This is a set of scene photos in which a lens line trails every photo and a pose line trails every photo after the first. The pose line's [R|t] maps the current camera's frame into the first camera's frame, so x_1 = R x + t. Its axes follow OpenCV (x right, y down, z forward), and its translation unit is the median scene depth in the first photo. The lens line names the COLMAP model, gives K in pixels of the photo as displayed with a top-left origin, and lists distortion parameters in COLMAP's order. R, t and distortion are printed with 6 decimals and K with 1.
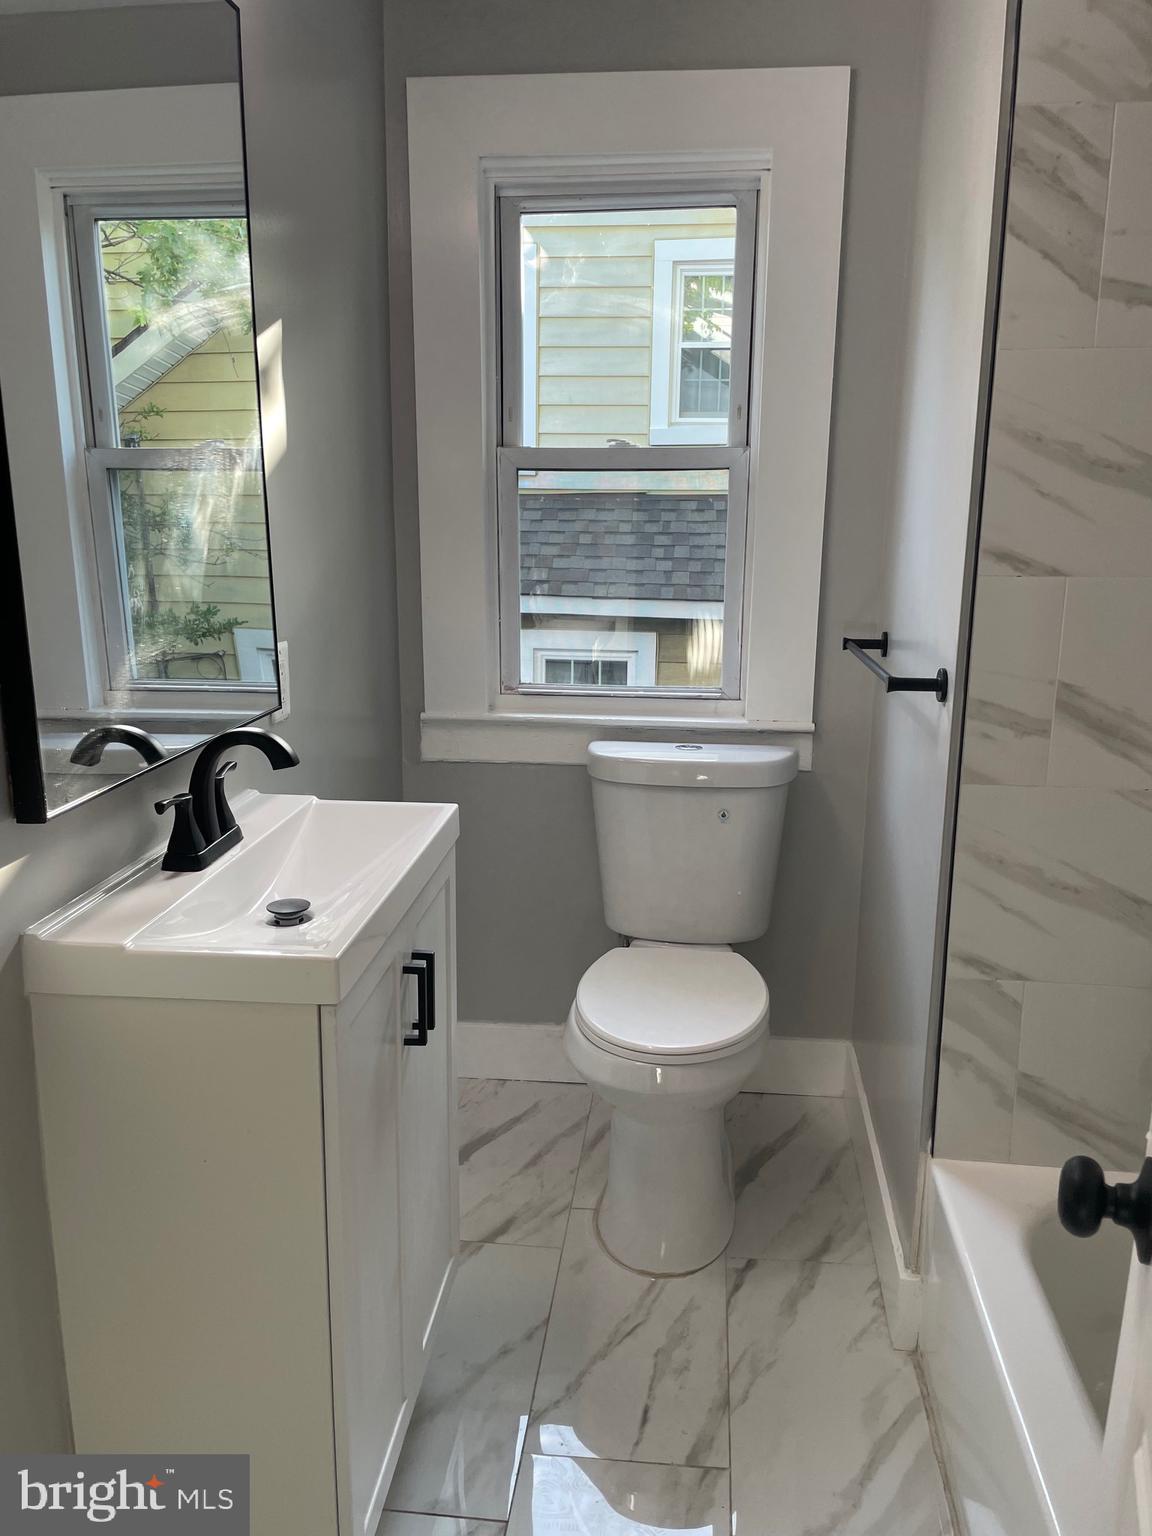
lens RADIAL K [[1161.5, 0, 585.0], [0, 1161.5, 764.9], [0, 0, 1]] dist [0.081821, -0.100320]
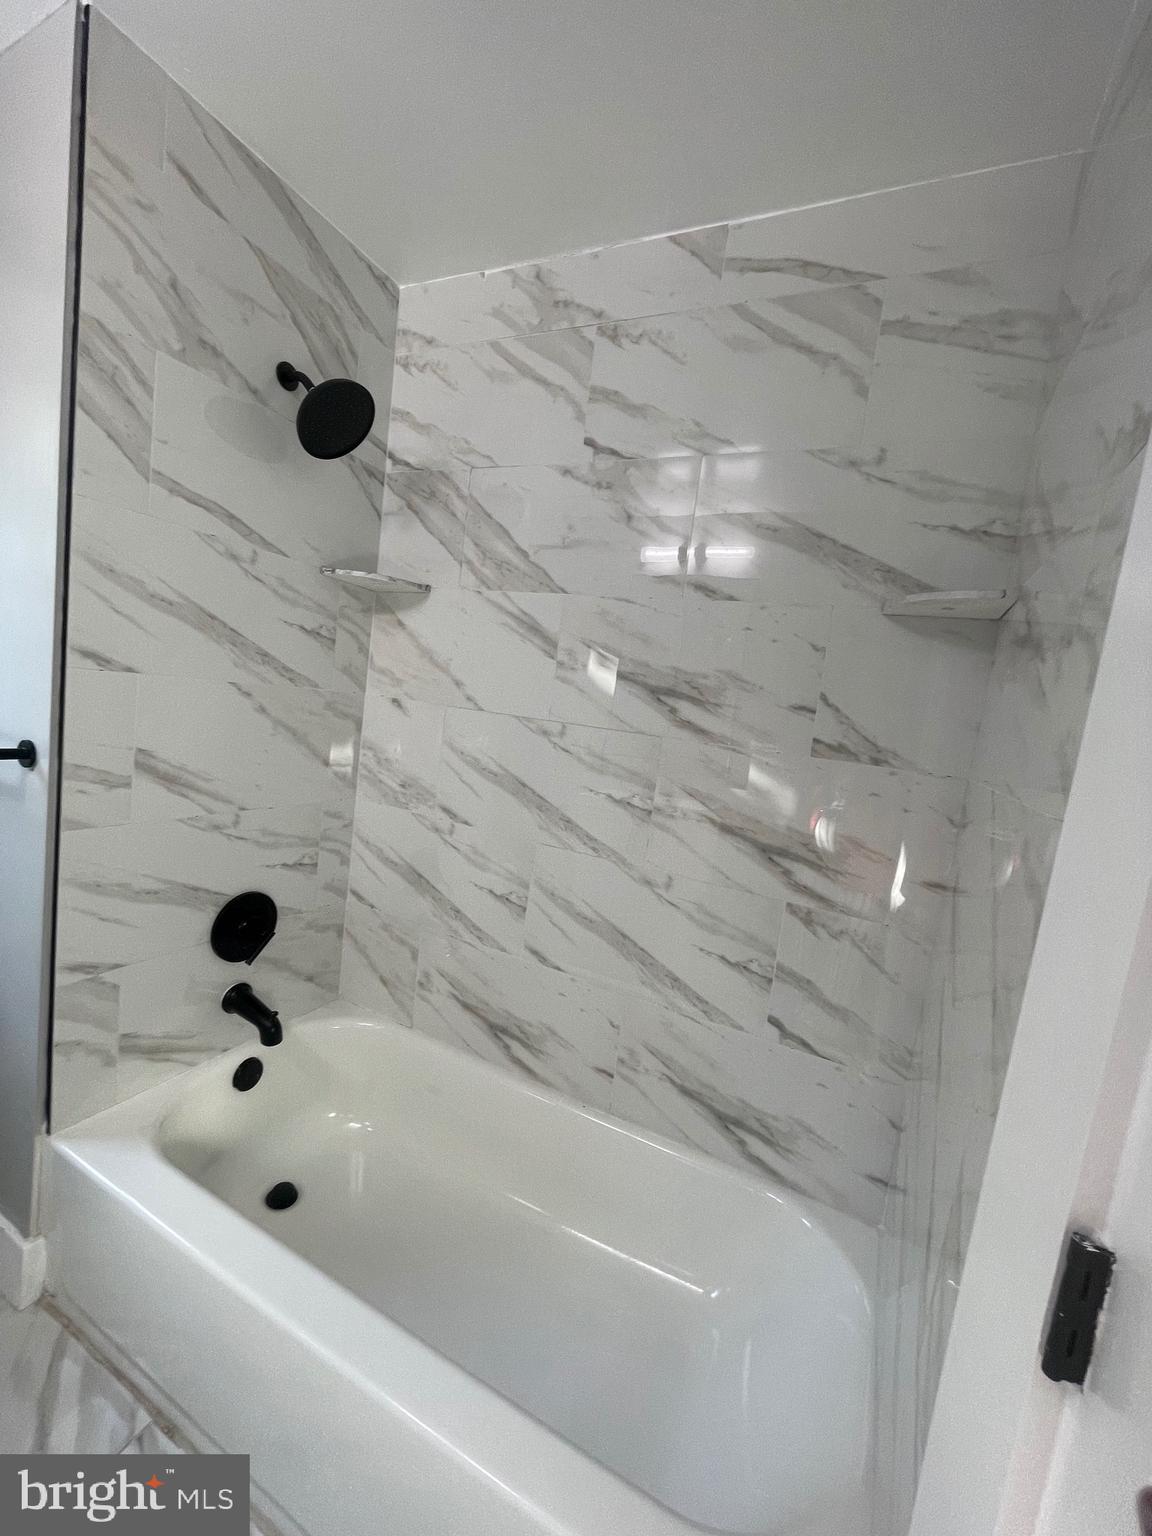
lens RADIAL K [[627.8, 0, 575.4], [0, 627.8, 767.1], [0, 0, 1]] dist [-0.001370, -0.000296]
pose [[0.342976, -0.066604, 0.936980, -0.108859], [0.082933, 0.995735, 0.040423, -0.032880], [-0.935676, 0.063842, 0.347037, 0.238025]]
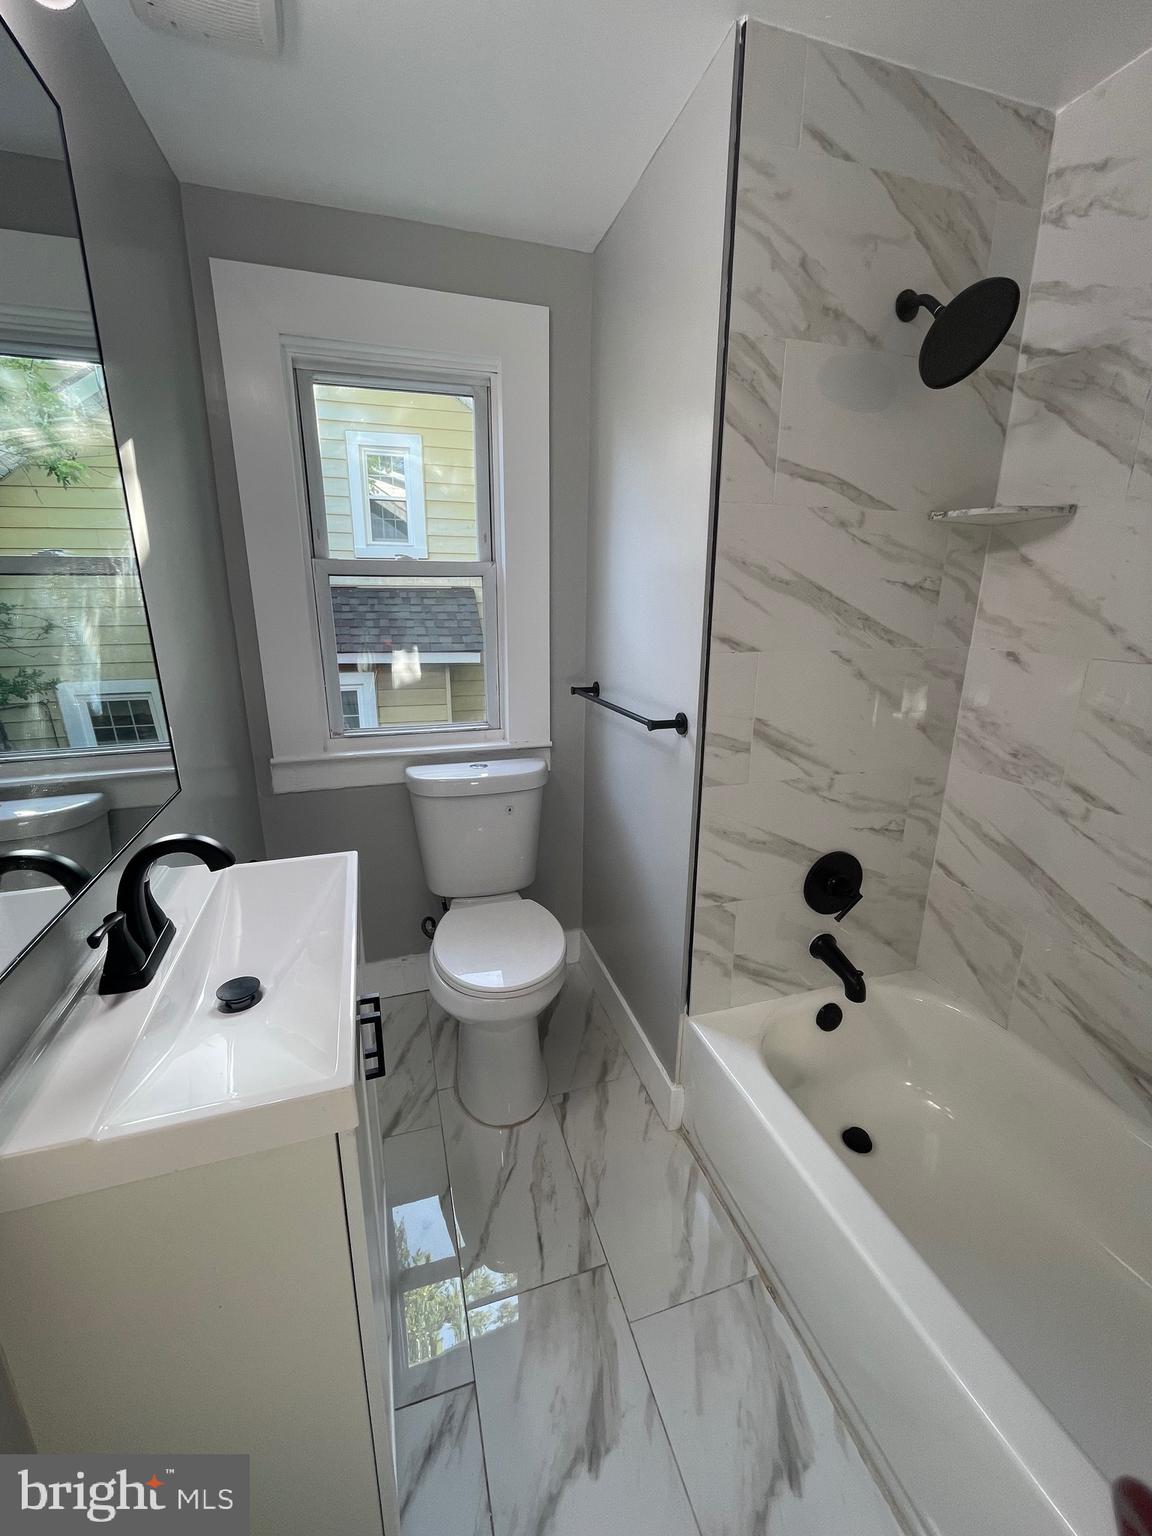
lens RADIAL K [[627.8, 0, 581.4], [0, 627.8, 768.8], [0, 0, 1]] dist [-0.001370, -0.000296]
pose [[0.915366, -0.109881, 0.387338, -0.137663], [0.088558, 0.993427, 0.072533, -0.079169], [-0.392762, -0.032093, 0.919080, 0.289627]]
